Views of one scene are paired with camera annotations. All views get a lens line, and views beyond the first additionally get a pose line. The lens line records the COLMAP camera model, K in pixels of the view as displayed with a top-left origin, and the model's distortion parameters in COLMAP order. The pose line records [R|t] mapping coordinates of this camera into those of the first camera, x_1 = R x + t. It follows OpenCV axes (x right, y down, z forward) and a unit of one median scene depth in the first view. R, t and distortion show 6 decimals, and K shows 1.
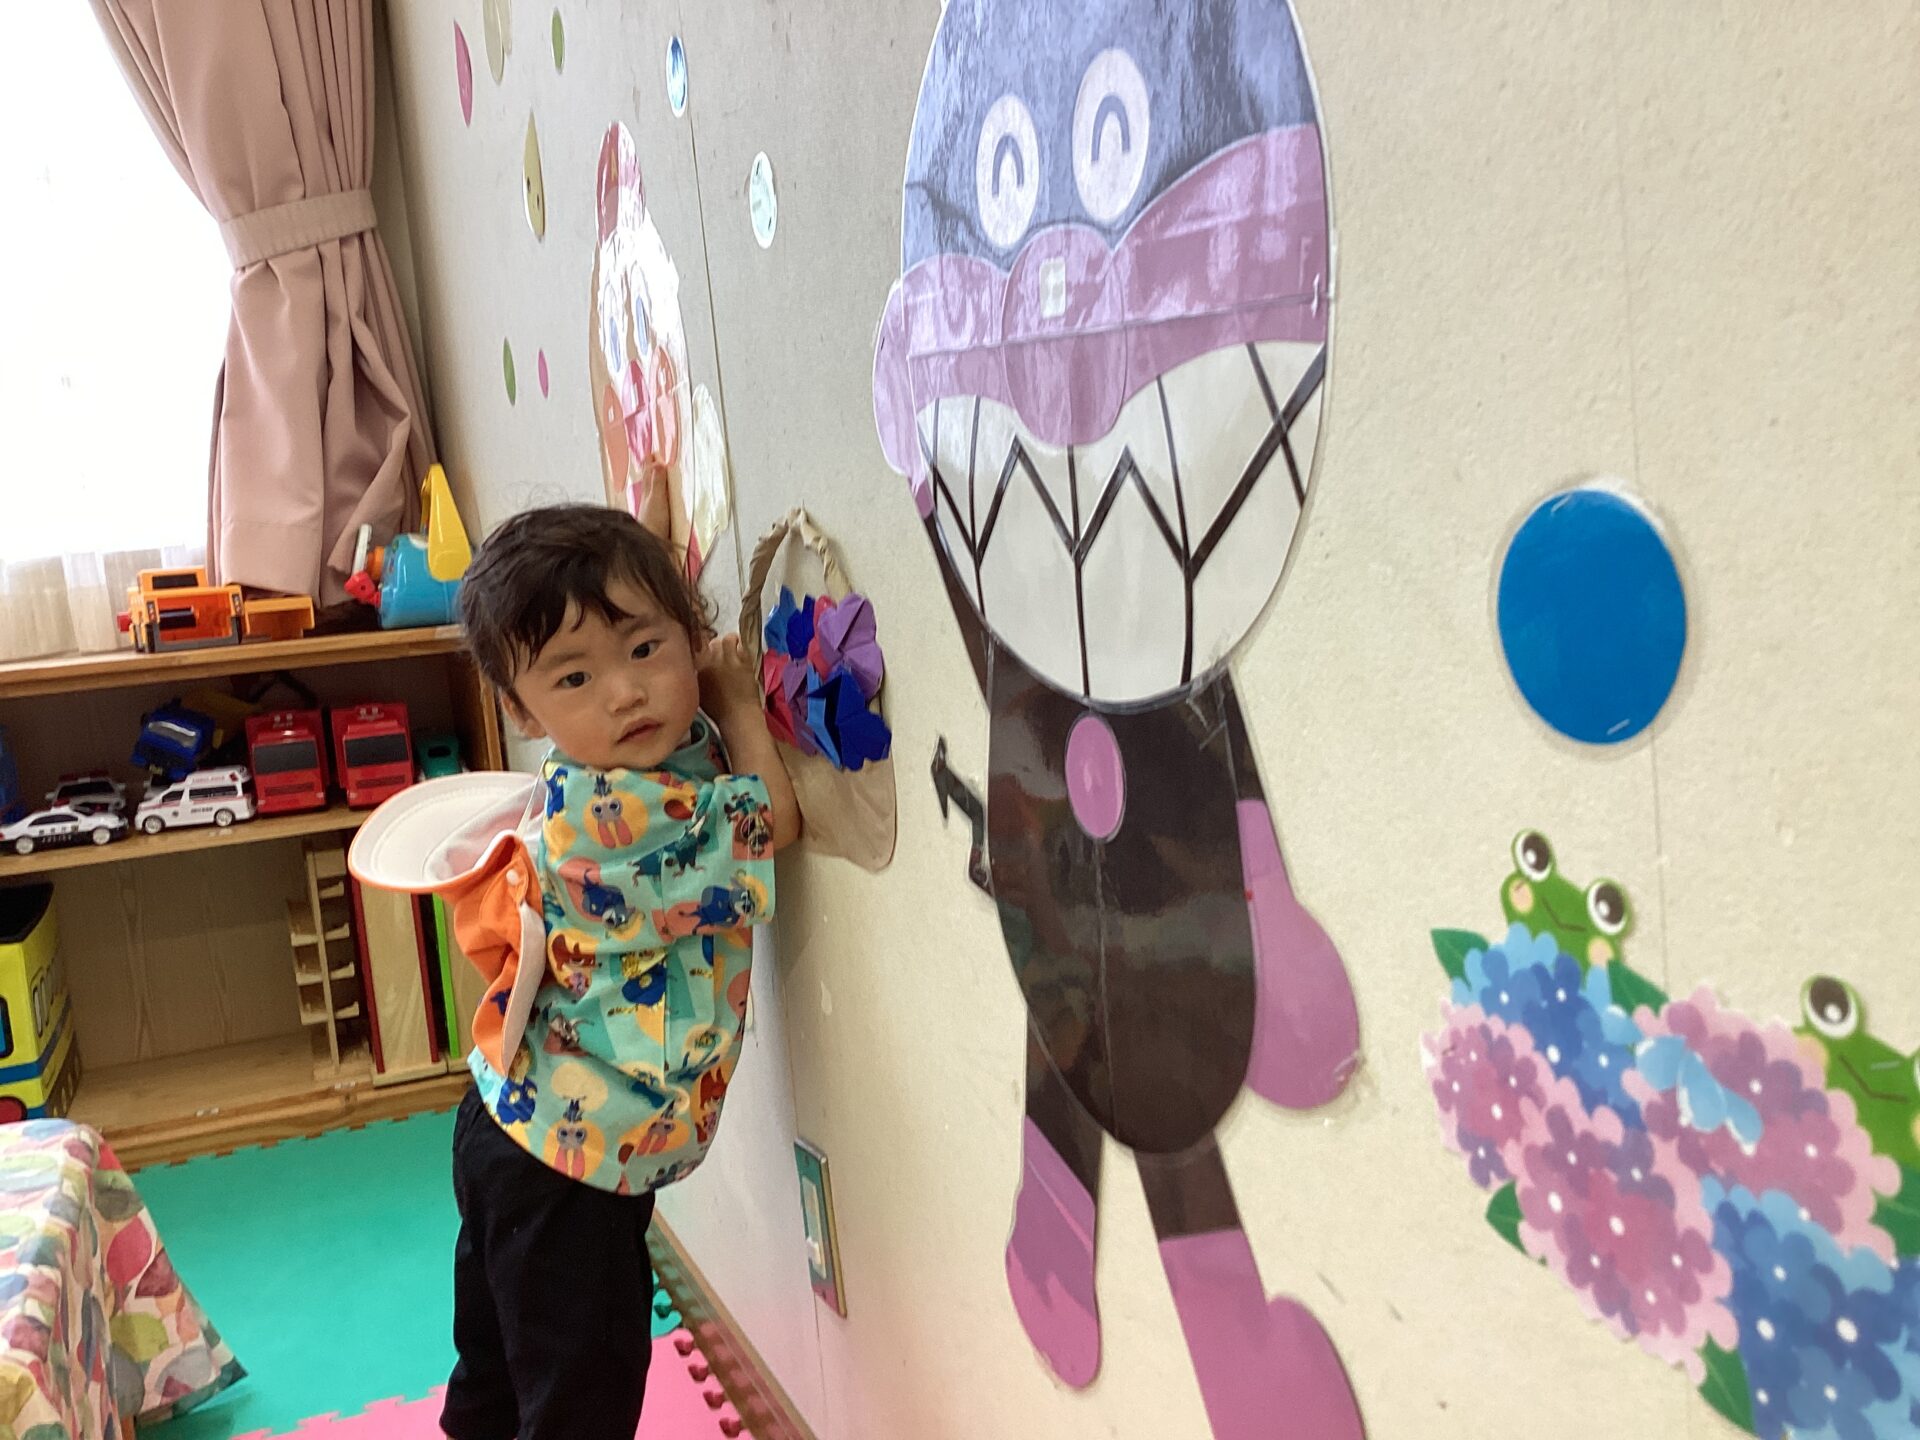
lens RADIAL K [[1721.8, 0, 960.0], [0, 1721.8, 720.0], [0, 0, 1]] dist [0.059956, -0.130002]
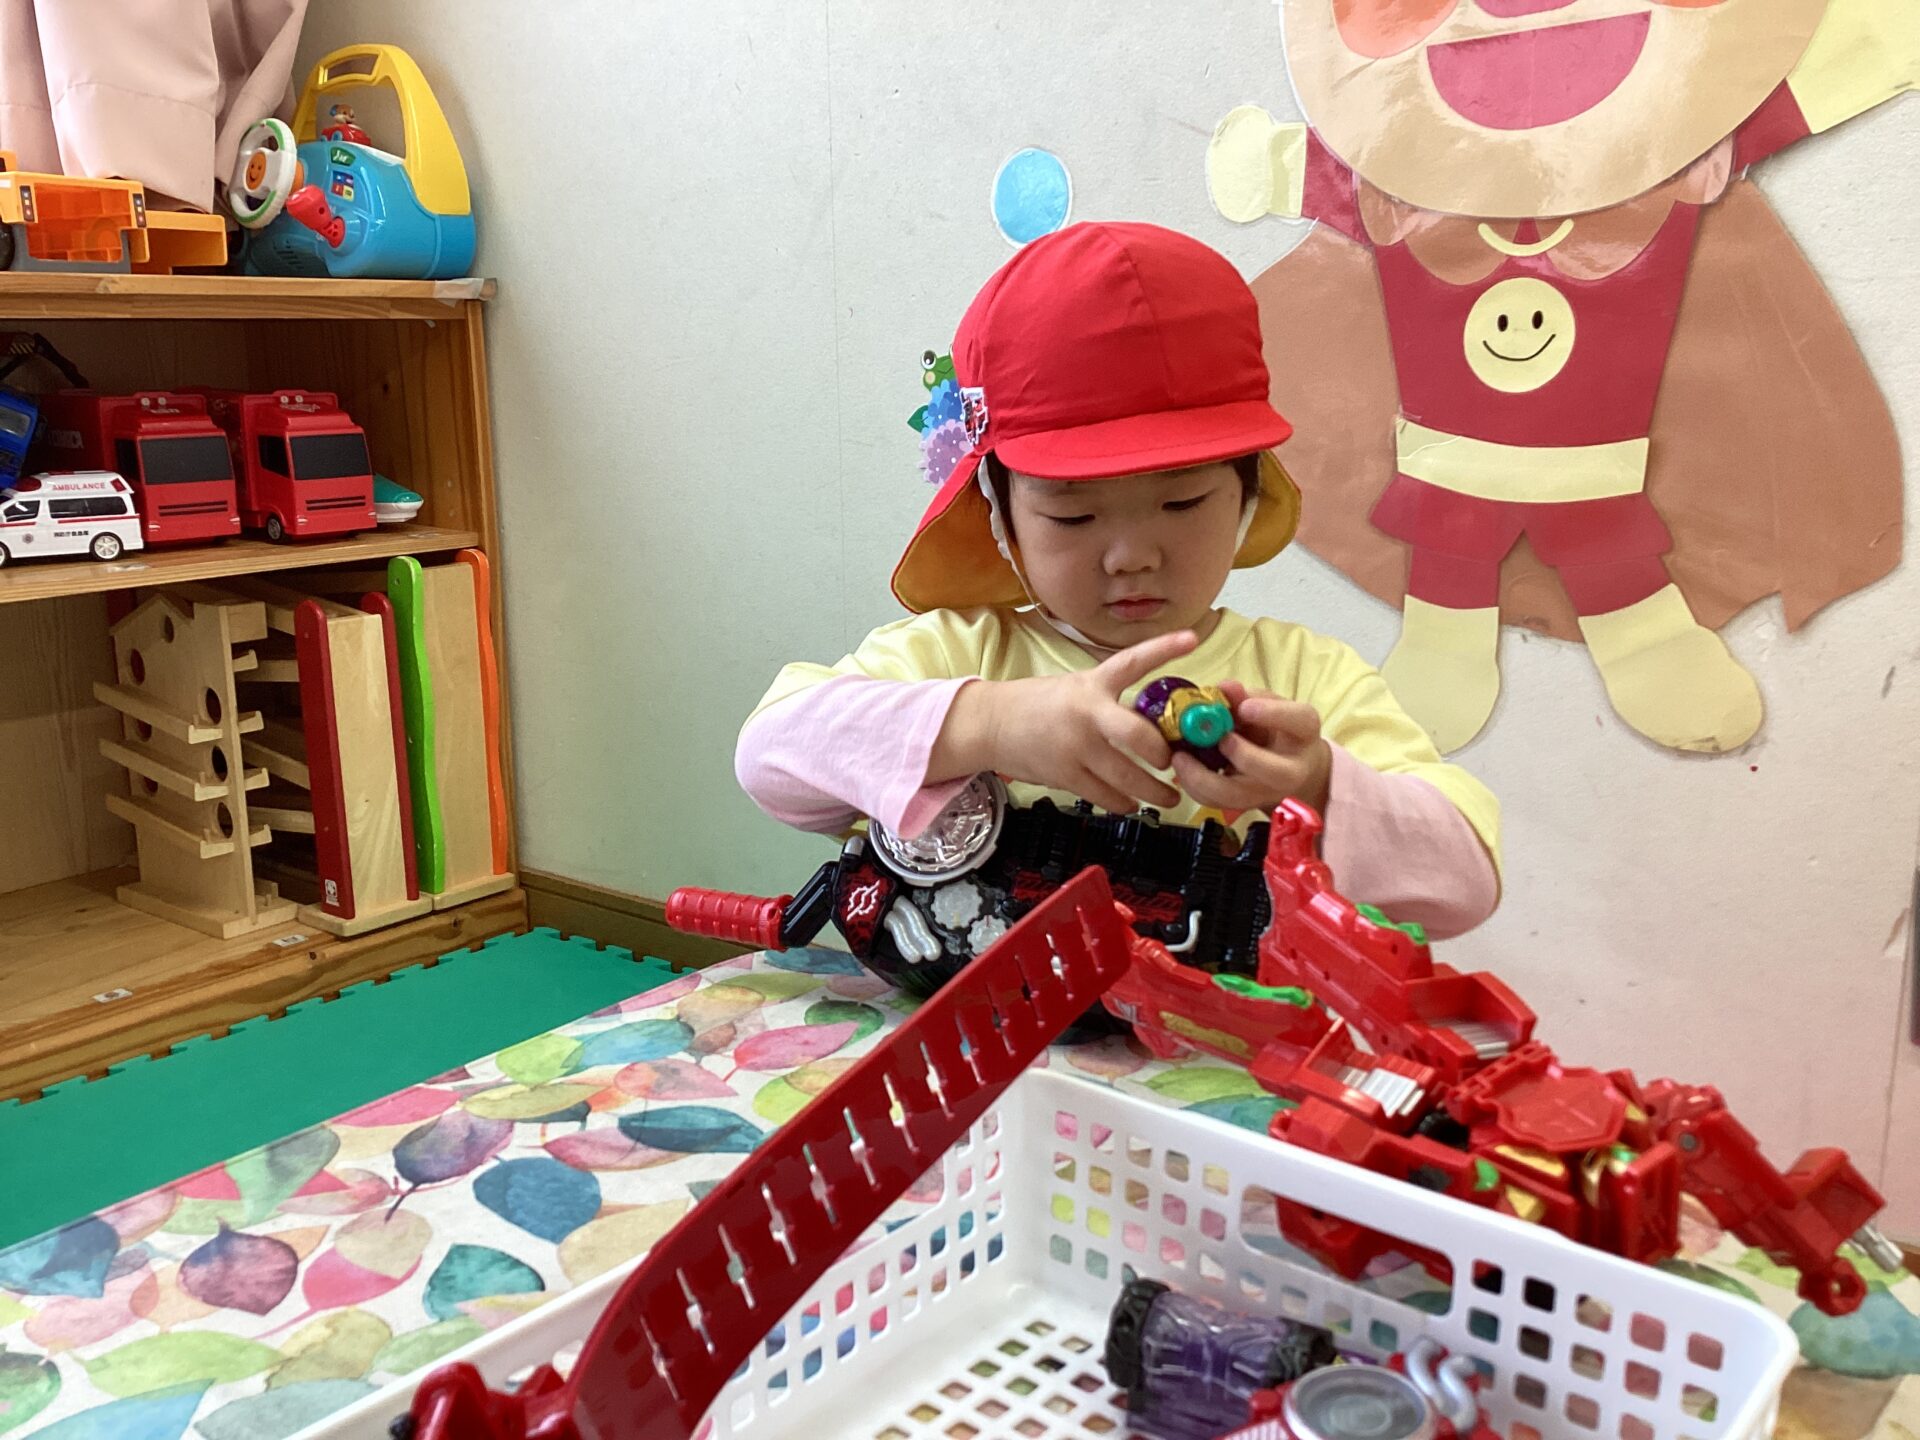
lens RADIAL K [[1721.8, 0, 960.0], [0, 1721.8, 720.0], [0, 0, 1]] dist [0.059956, -0.130002]
pose [[0.866000, -0.025557, 0.499391, -0.472323], [-0.019811, 0.996155, 0.085334, 0.058906], [-0.499652, -0.083792, 0.862164, 0.278088]]
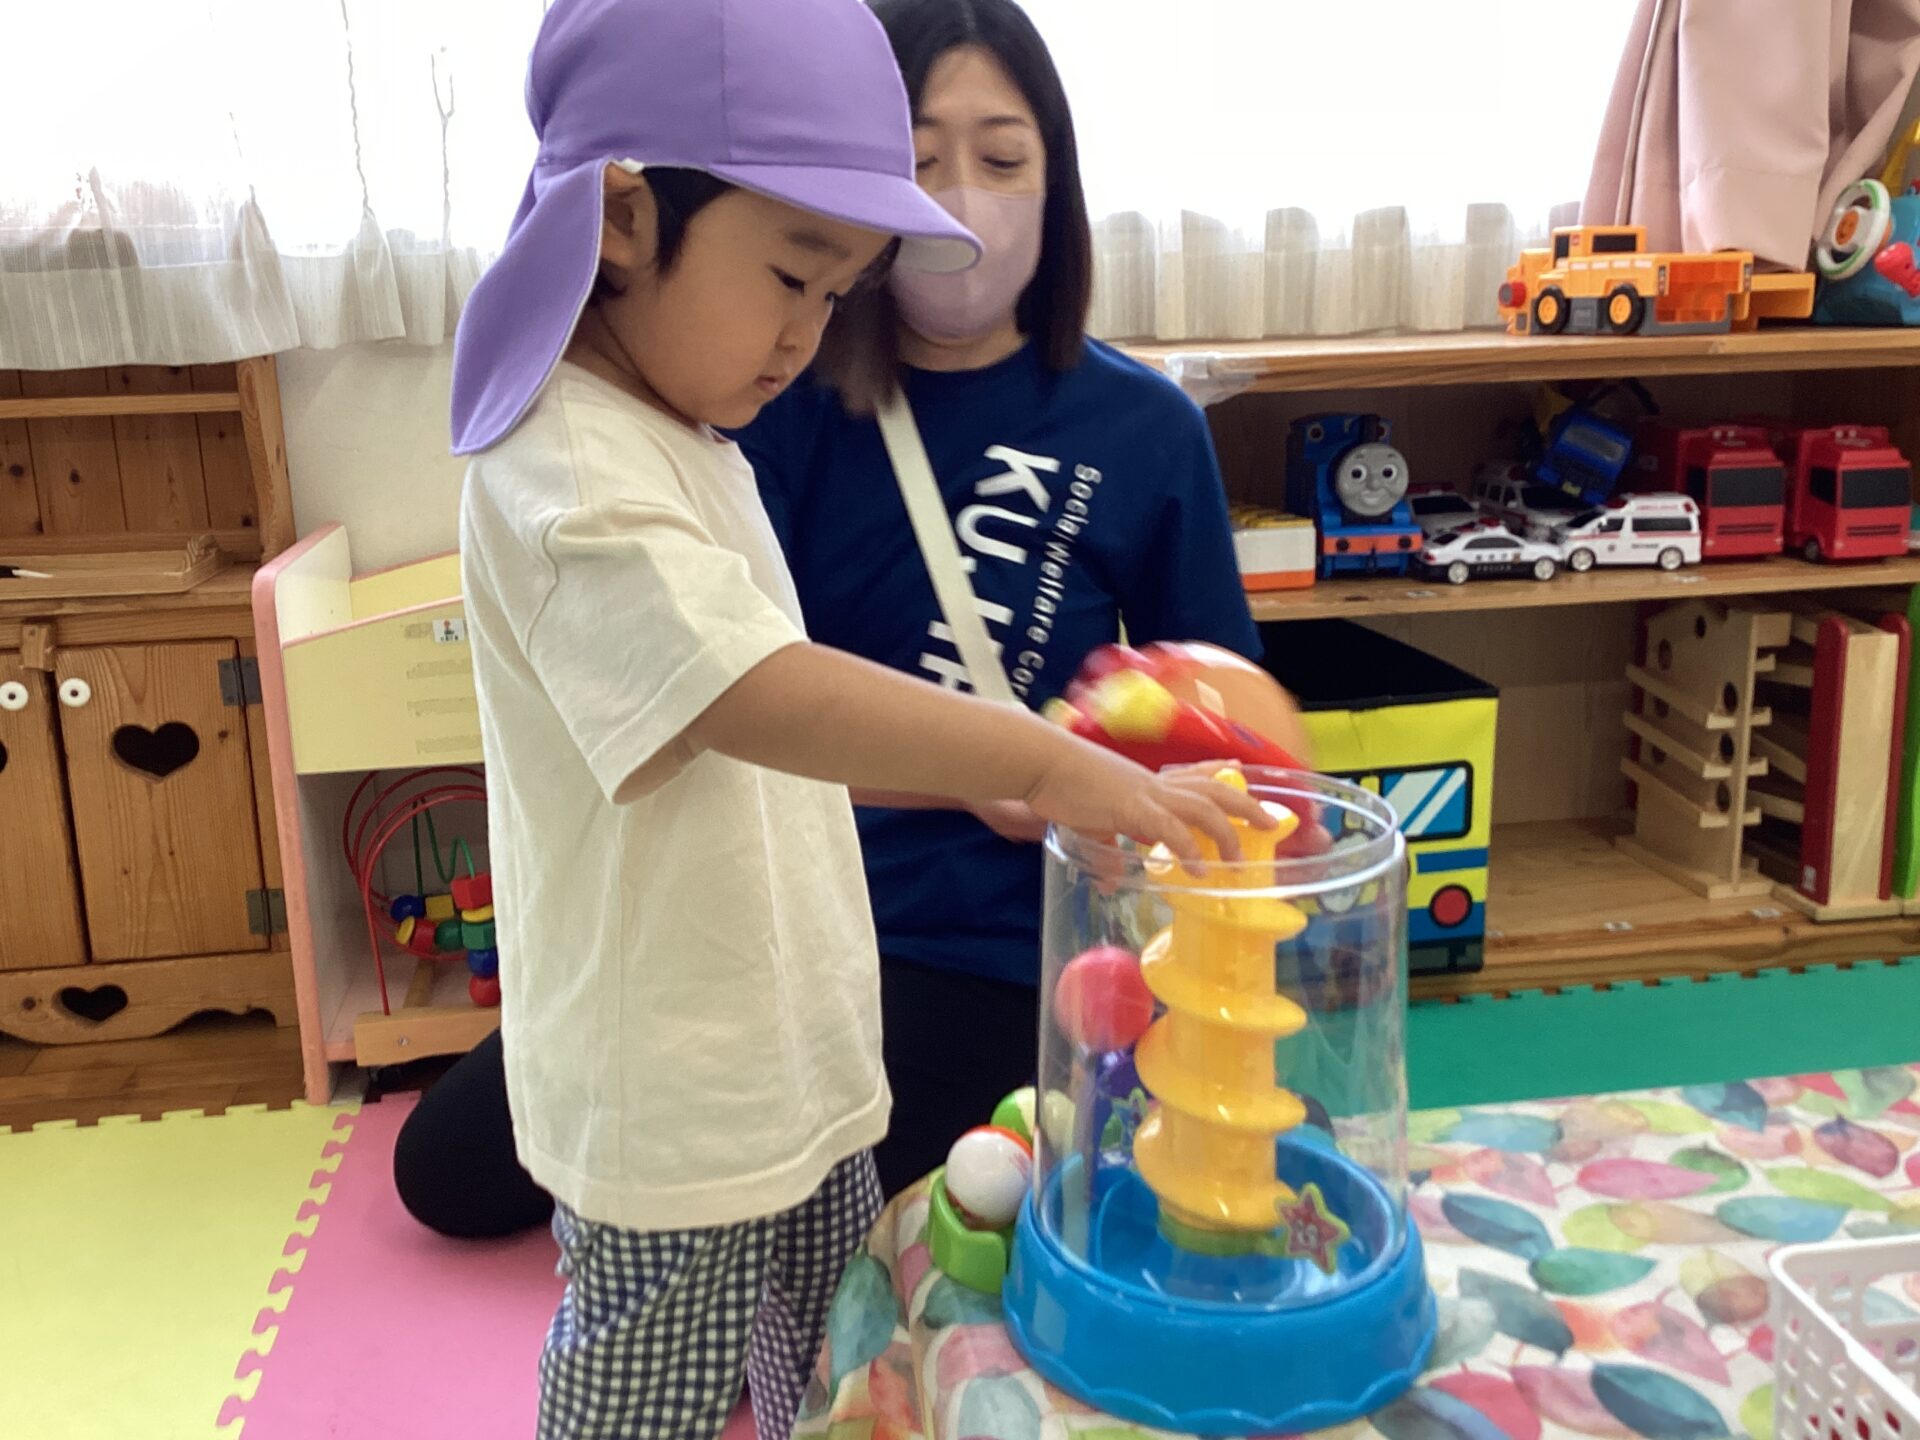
lens RADIAL K [[1792.3, 0, 960.0], [0, 1792.3, 720.0], [0, 0, 1]] dist [0.067575, -0.132698]
pose [[0.971049, 0.114692, -0.209548, -0.554367], [-0.083535, 0.984854, 0.151935, 0.031192], [0.223800, -0.130032, 0.965922, 0.140145]]
